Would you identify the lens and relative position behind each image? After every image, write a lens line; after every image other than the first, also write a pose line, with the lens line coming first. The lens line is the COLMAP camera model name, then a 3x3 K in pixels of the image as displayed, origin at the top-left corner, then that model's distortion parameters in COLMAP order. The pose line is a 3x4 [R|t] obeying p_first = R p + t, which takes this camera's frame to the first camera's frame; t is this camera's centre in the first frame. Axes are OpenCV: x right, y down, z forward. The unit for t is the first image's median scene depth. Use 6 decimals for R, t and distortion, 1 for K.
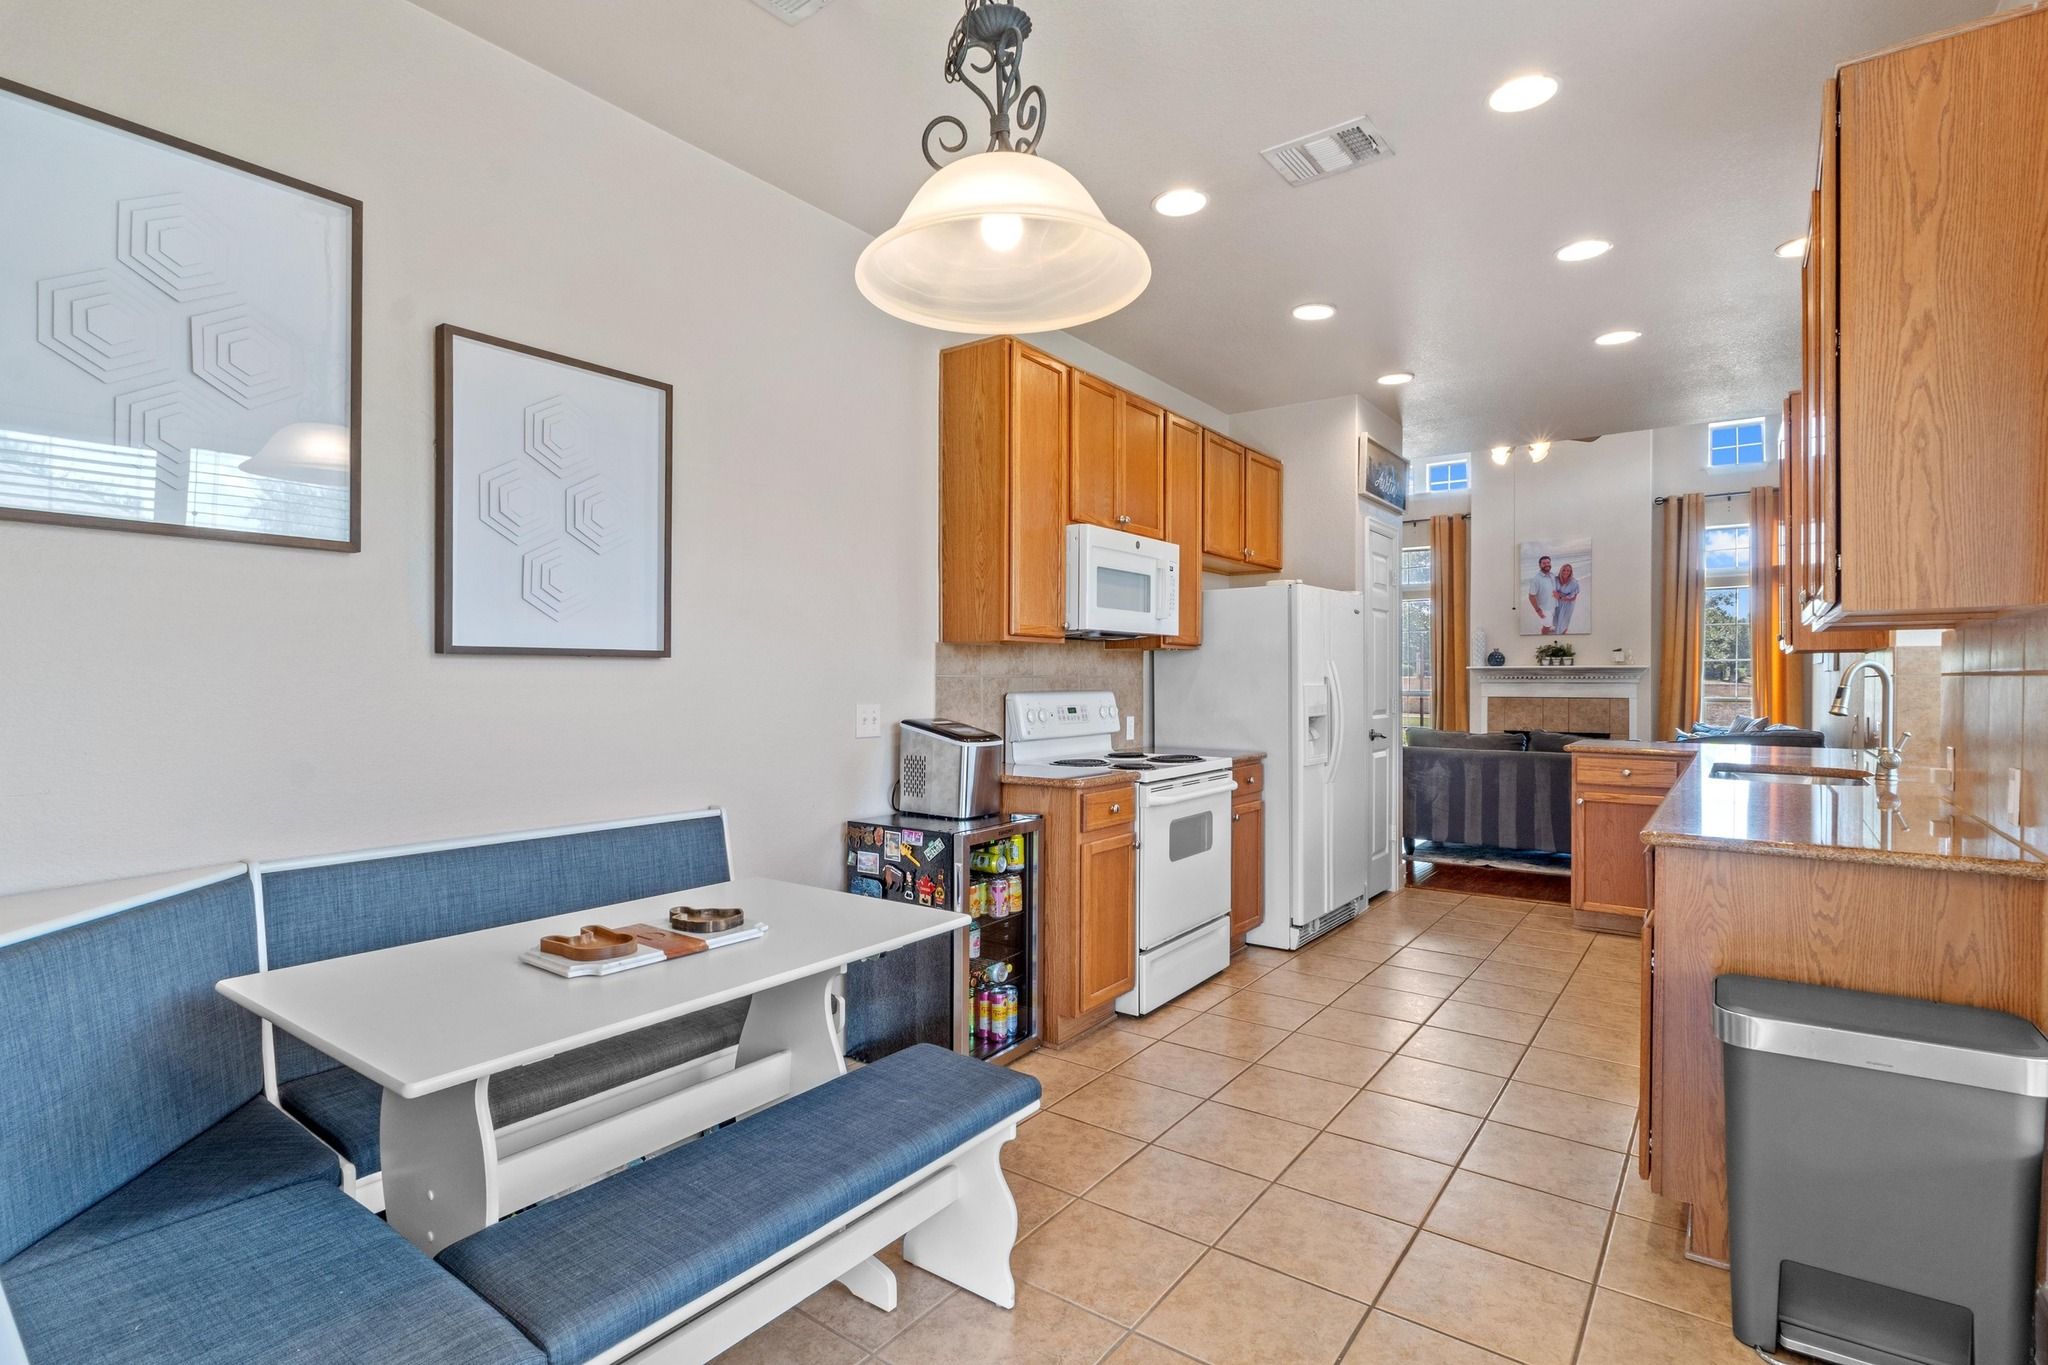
lens RADIAL K [[1008.0, 0, 1013.2], [0, 1008.0, 689.4], [0, 0, 1]] dist [0.000451, 0.000125]
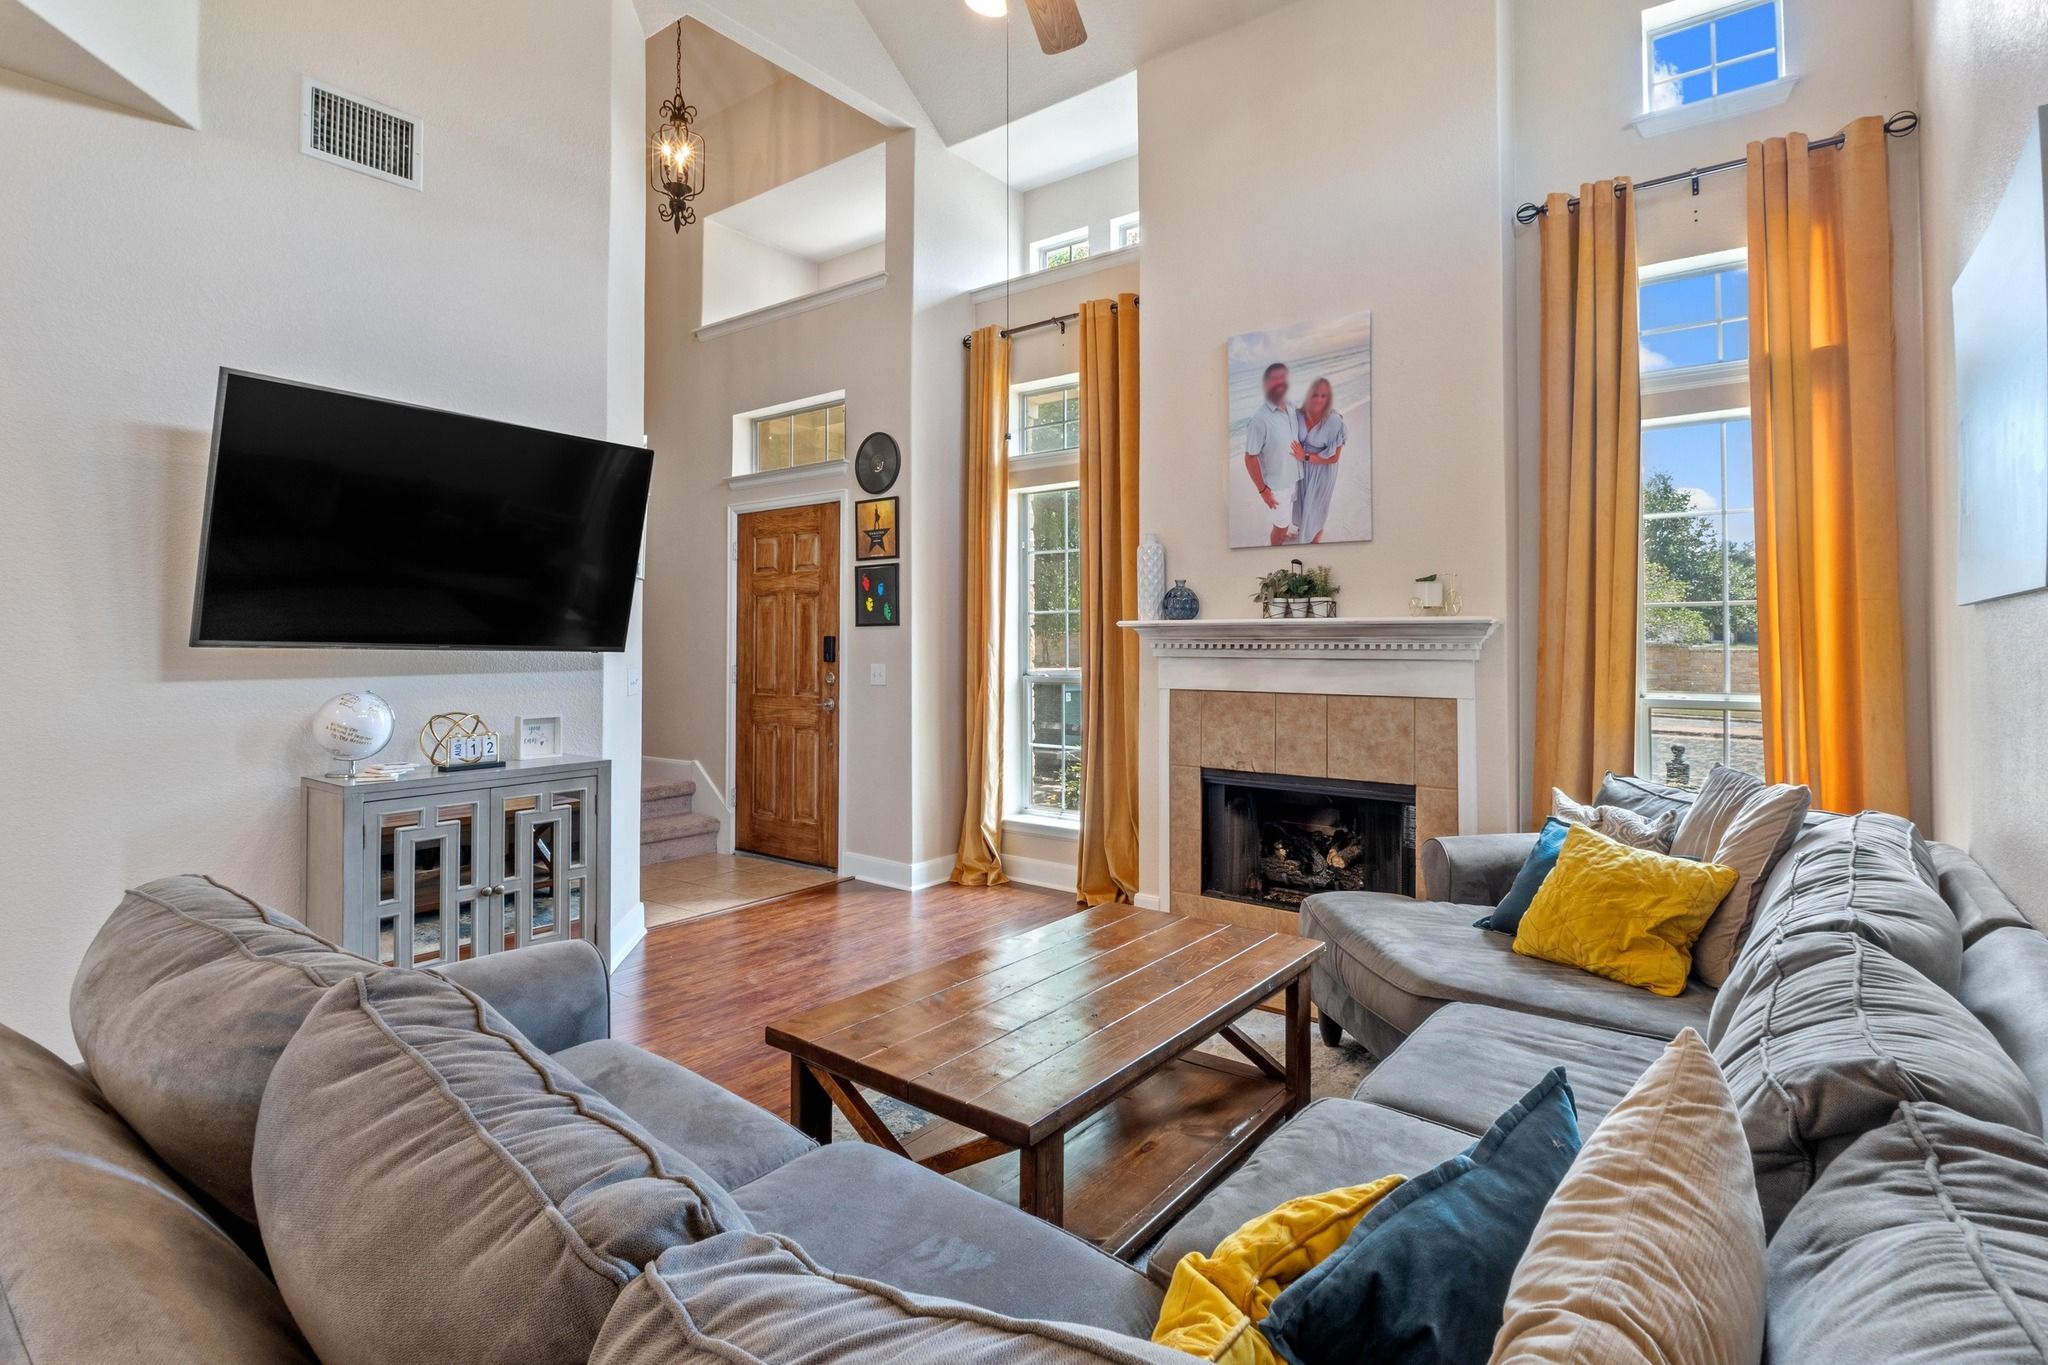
lens RADIAL K [[1015.0, 0, 1023.8], [0, 1015.0, 620.3], [0, 0, 1]] dist [-0.001583, -0.000304]
pose [[0.999856, 0.001251, -0.016932, 0.855948], [-0.001778, 0.999514, -0.031127, -0.018365], [0.016884, 0.031152, 0.999372, 1.140439]]
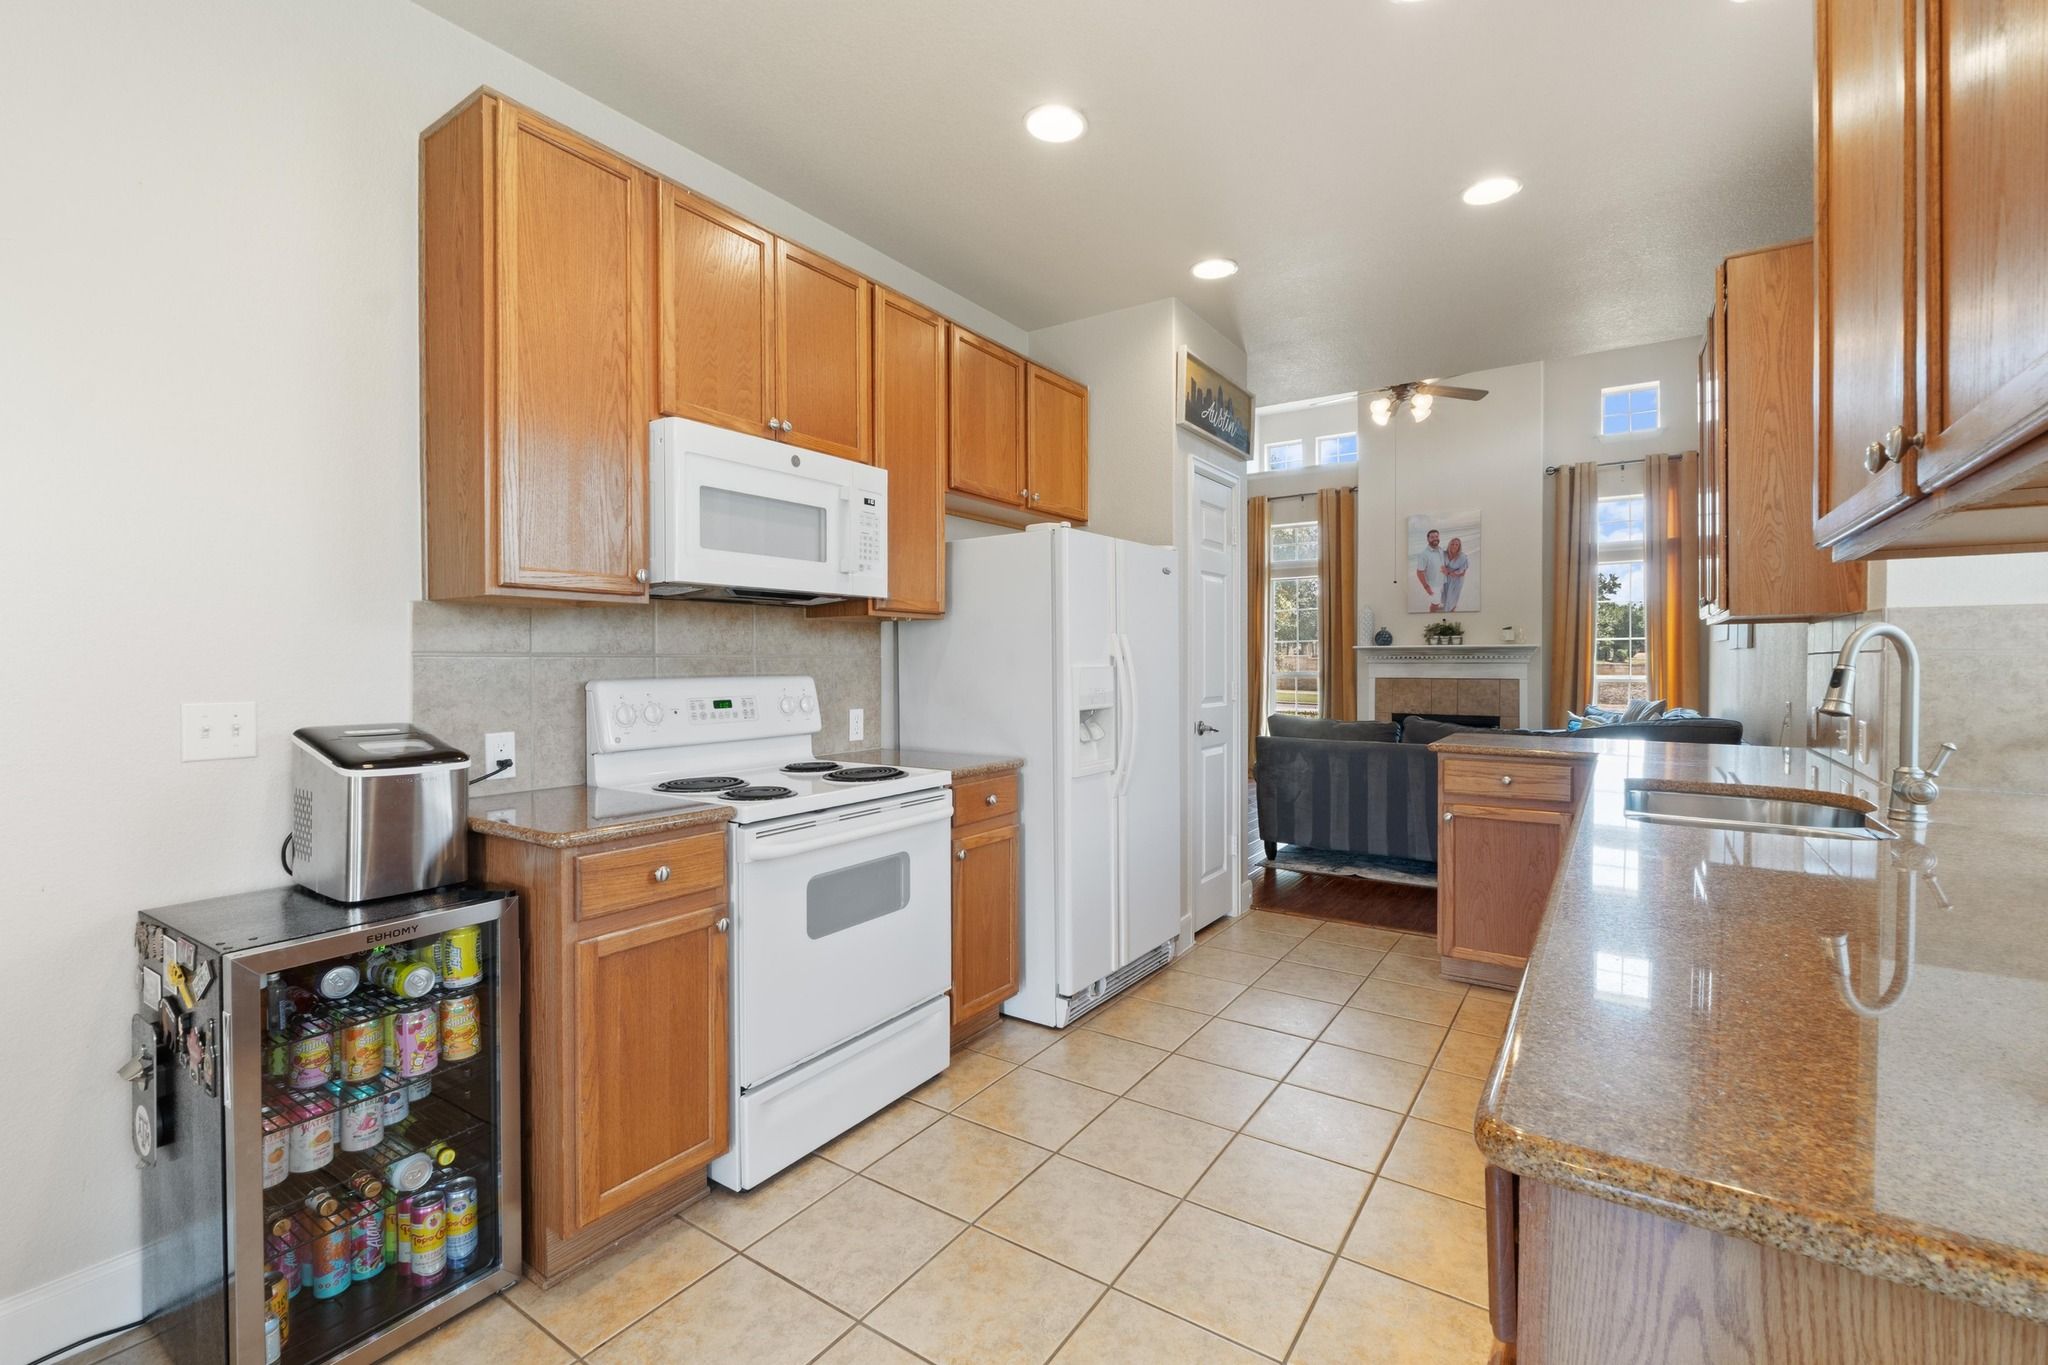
lens RADIAL K [[905.6, 0, 1016.4], [0, 905.6, 673.9], [0, 0, 1]] dist [-0.002427, -0.000259]
pose [[0.999373, -0.002785, 0.035296, 0.208563], [0.002635, 0.999987, 0.004296, -0.001897], [-0.035307, -0.004201, 0.999368, 0.321175]]
